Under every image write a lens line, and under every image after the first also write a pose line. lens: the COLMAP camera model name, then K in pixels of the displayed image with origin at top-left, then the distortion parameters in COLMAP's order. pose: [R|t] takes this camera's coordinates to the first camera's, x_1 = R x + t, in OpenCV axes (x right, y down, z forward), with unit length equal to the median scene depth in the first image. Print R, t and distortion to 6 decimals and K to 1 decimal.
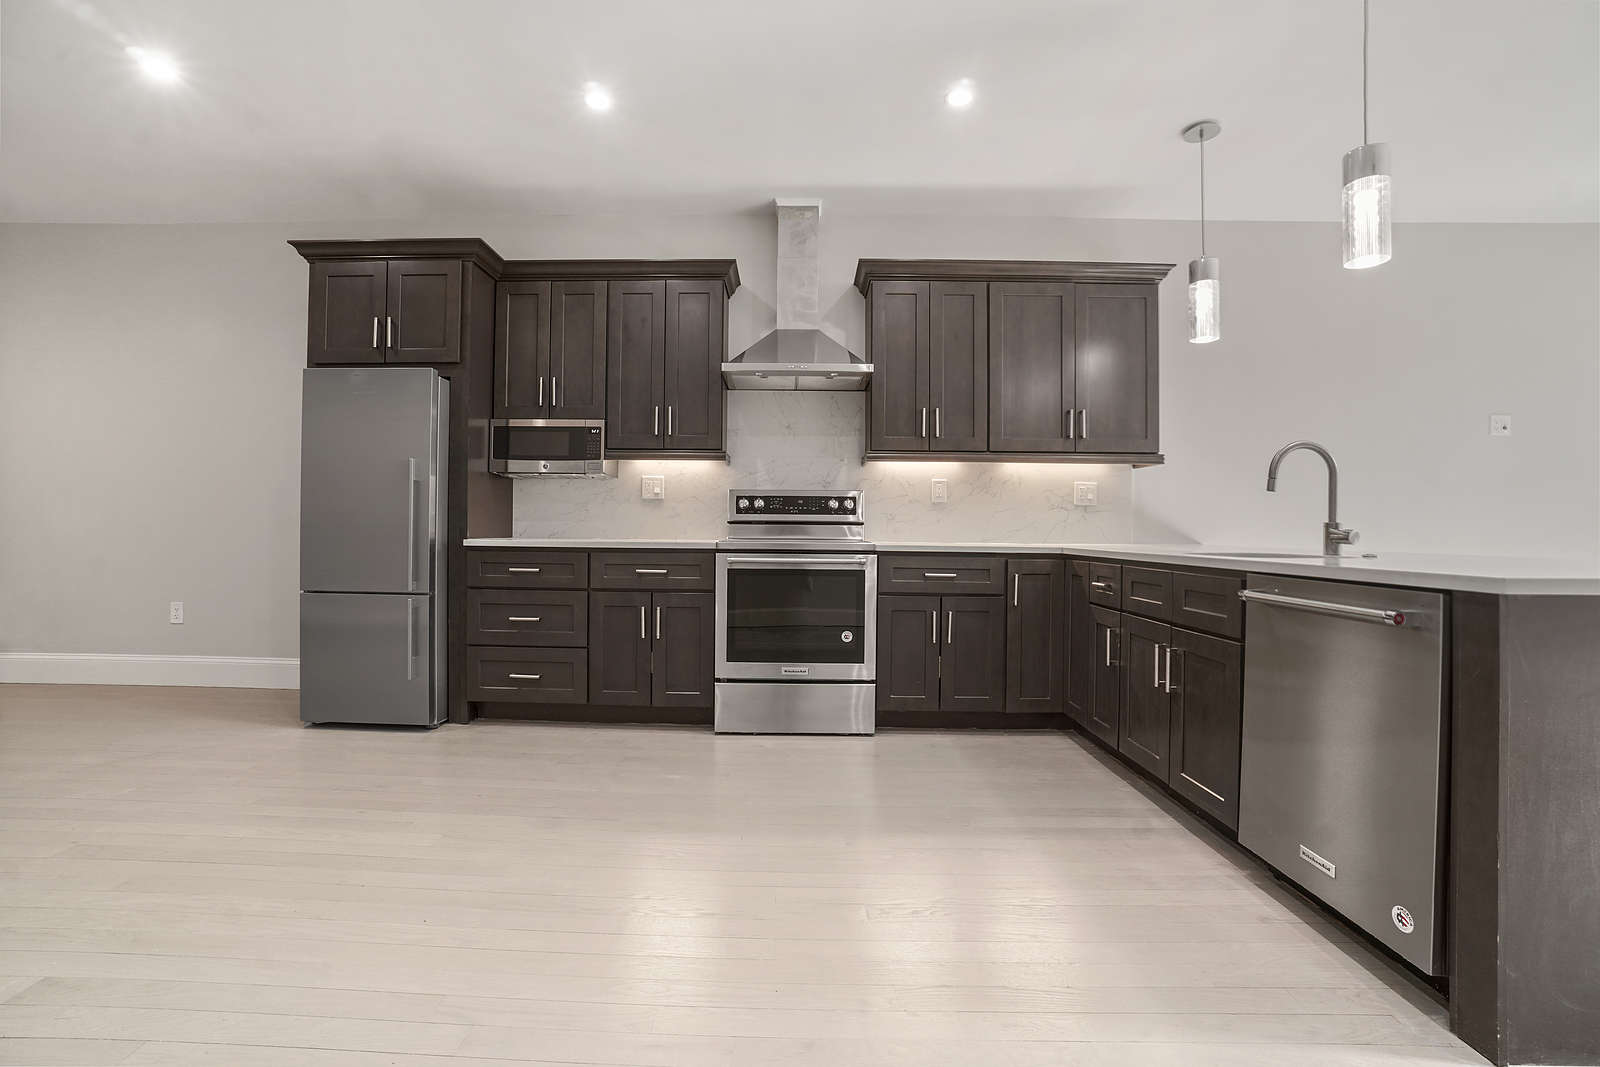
lens RADIAL K [[698.6, 0, 800.0], [0, 698.6, 533.5], [0, 0, 1]] dist [-0.043666, 0.000309]
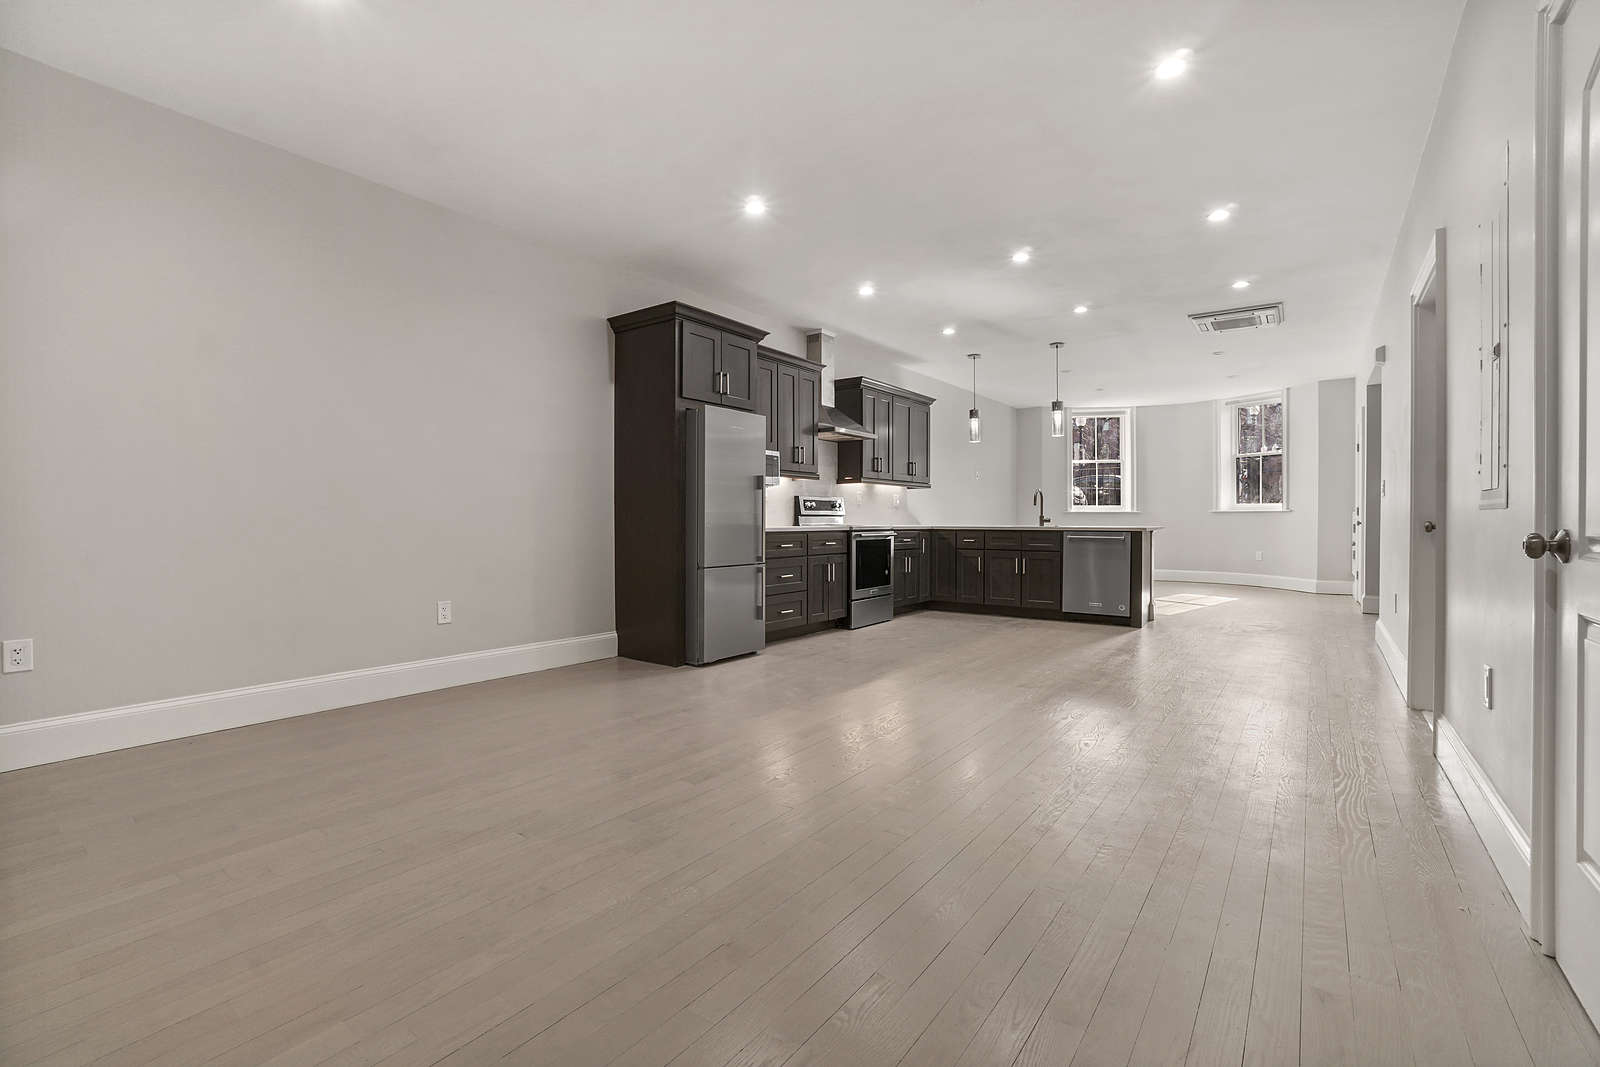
lens RADIAL K [[694.3, 0, 798.4], [0, 694.3, 520.2], [0, 0, 1]] dist [0.002411, 0.000456]
pose [[0.583051, -0.008755, 0.812388, -1.563190], [0.007101, 0.999959, 0.005679, -0.014599], [-0.812404, 0.002458, 0.583089, 0.030702]]
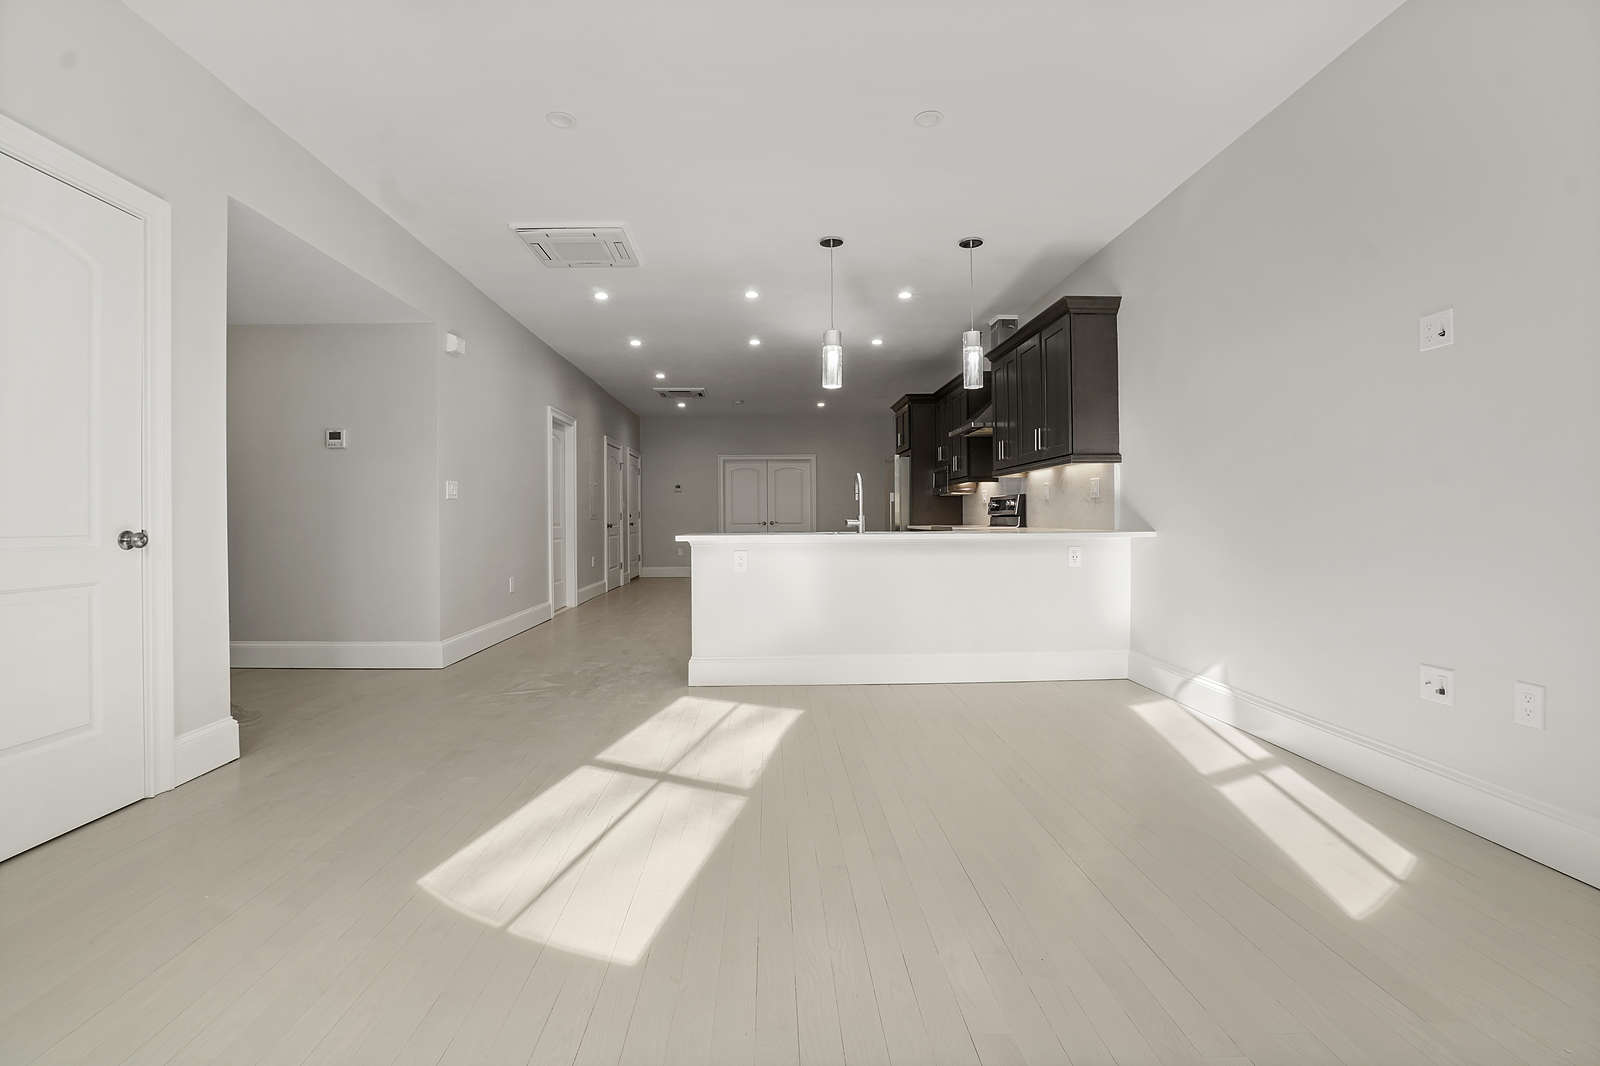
lens RADIAL K [[694.3, 0, 798.4], [0, 694.3, 519.7], [0, 0, 1]] dist [0.002411, 0.000456]
pose [[0.082923, -0.007485, -0.996528, 1.637326], [0.003538, 0.999968, -0.007217, 0.003084], [0.996550, -0.002927, 0.082947, 0.406347]]
